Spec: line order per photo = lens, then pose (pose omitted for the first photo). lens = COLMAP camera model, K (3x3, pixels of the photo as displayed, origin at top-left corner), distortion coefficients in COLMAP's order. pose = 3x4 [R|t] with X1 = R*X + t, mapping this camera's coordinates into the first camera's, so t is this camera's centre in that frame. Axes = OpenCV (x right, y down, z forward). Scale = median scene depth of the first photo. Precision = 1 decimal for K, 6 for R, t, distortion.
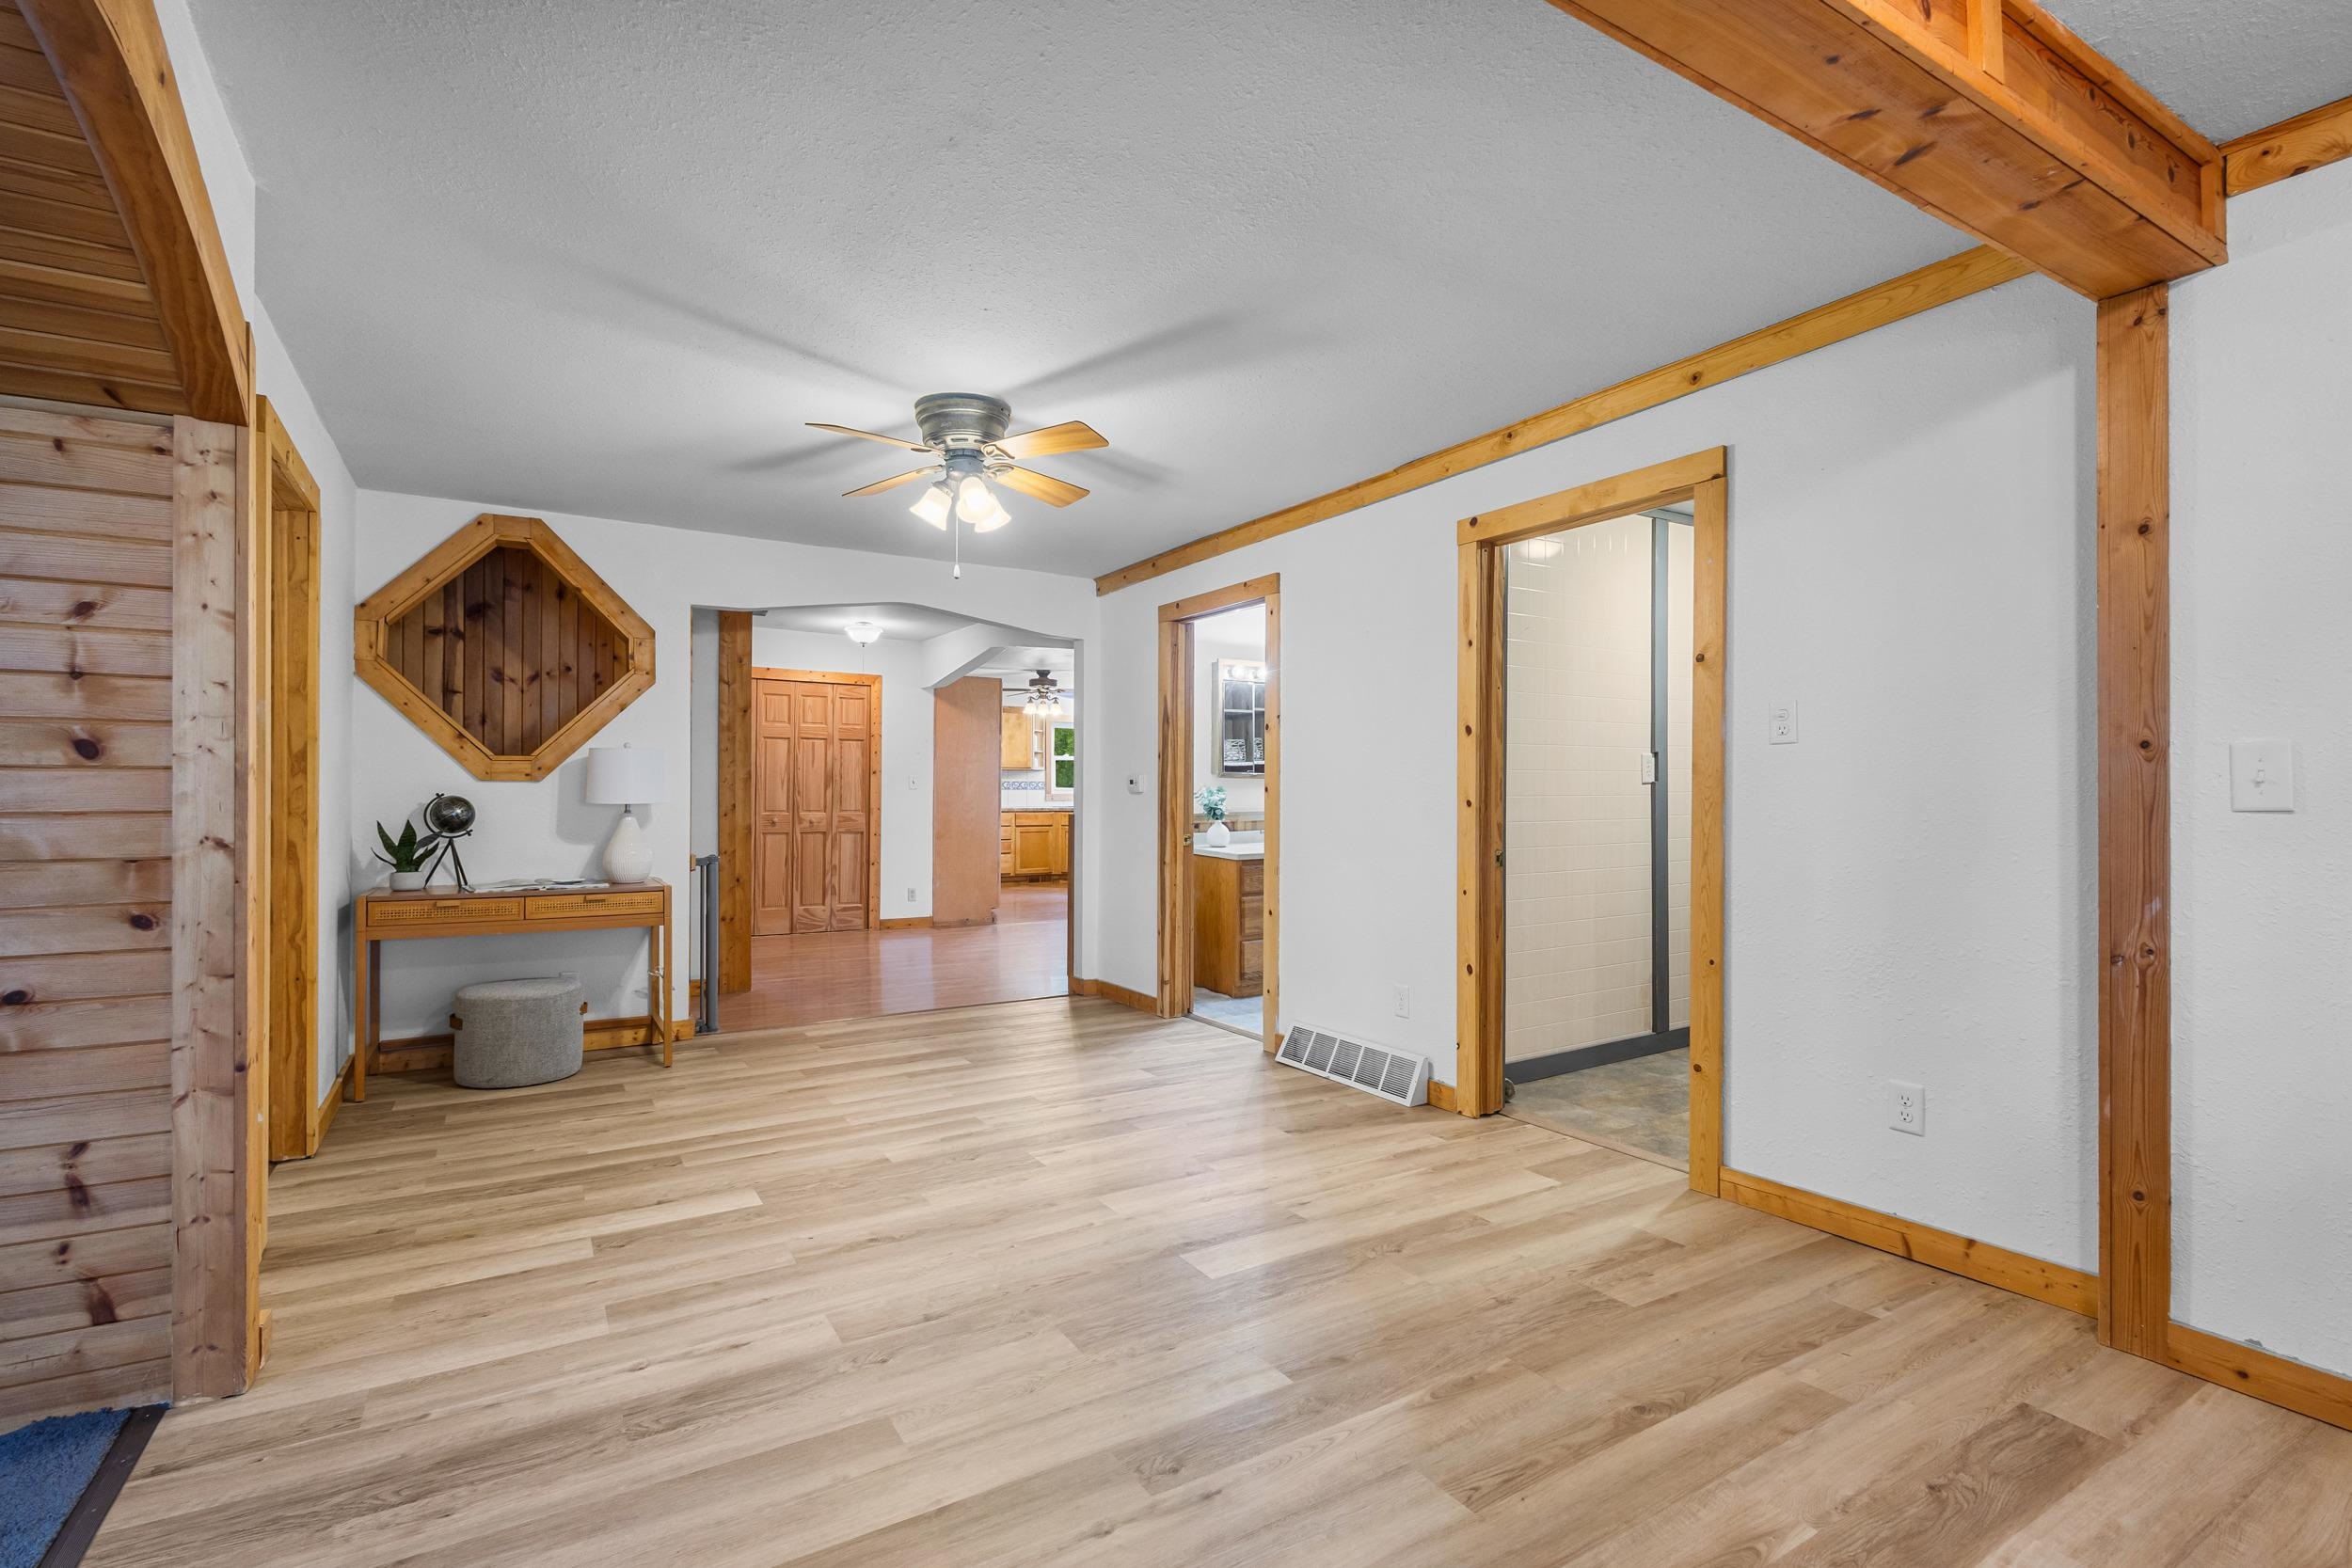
lens RADIAL K [[1089.2, 0, 1172.6], [0, 1089.2, 799.9], [0, 0, 1]] dist [0.007664, -0.002660]
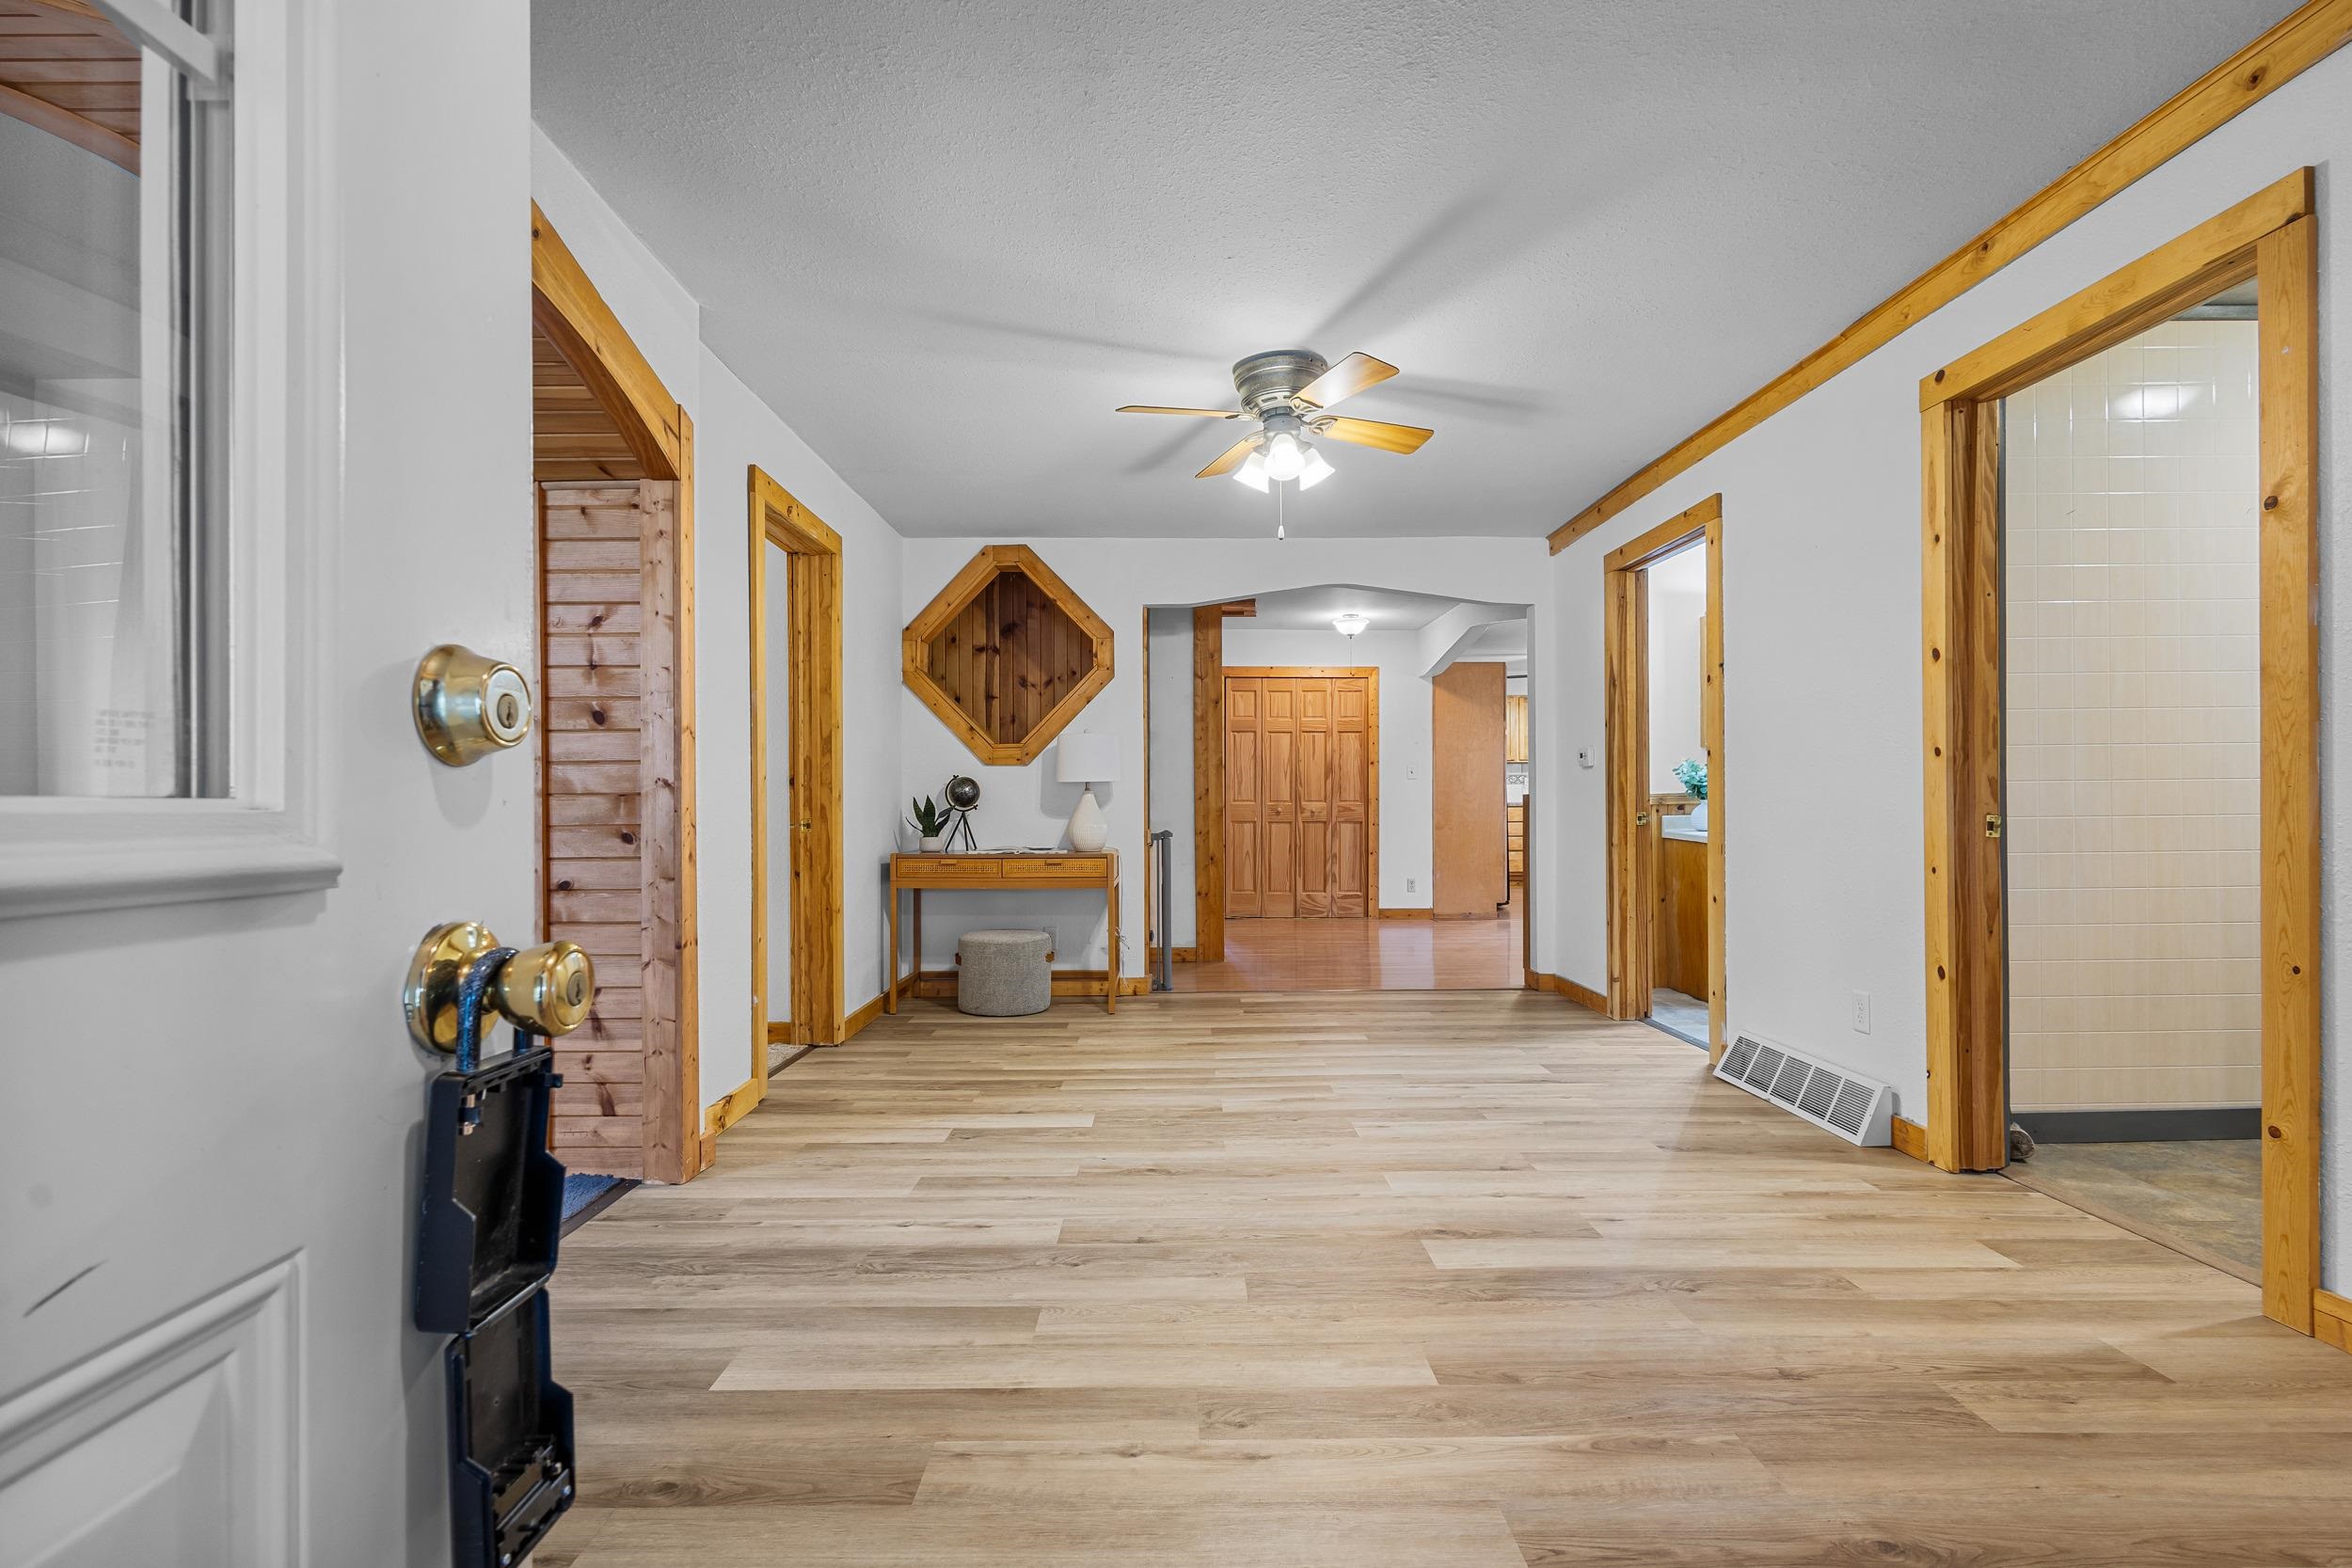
lens RADIAL K [[1089.2, 0, 1168.0], [0, 1089.2, 806.6], [0, 0, 1]] dist [0.007664, -0.002660]
pose [[0.854293, -0.005516, -0.519763, 0.239652], [0.004334, 0.999985, -0.003489, 0.047053], [0.519774, 0.000728, 0.854304, 0.090889]]
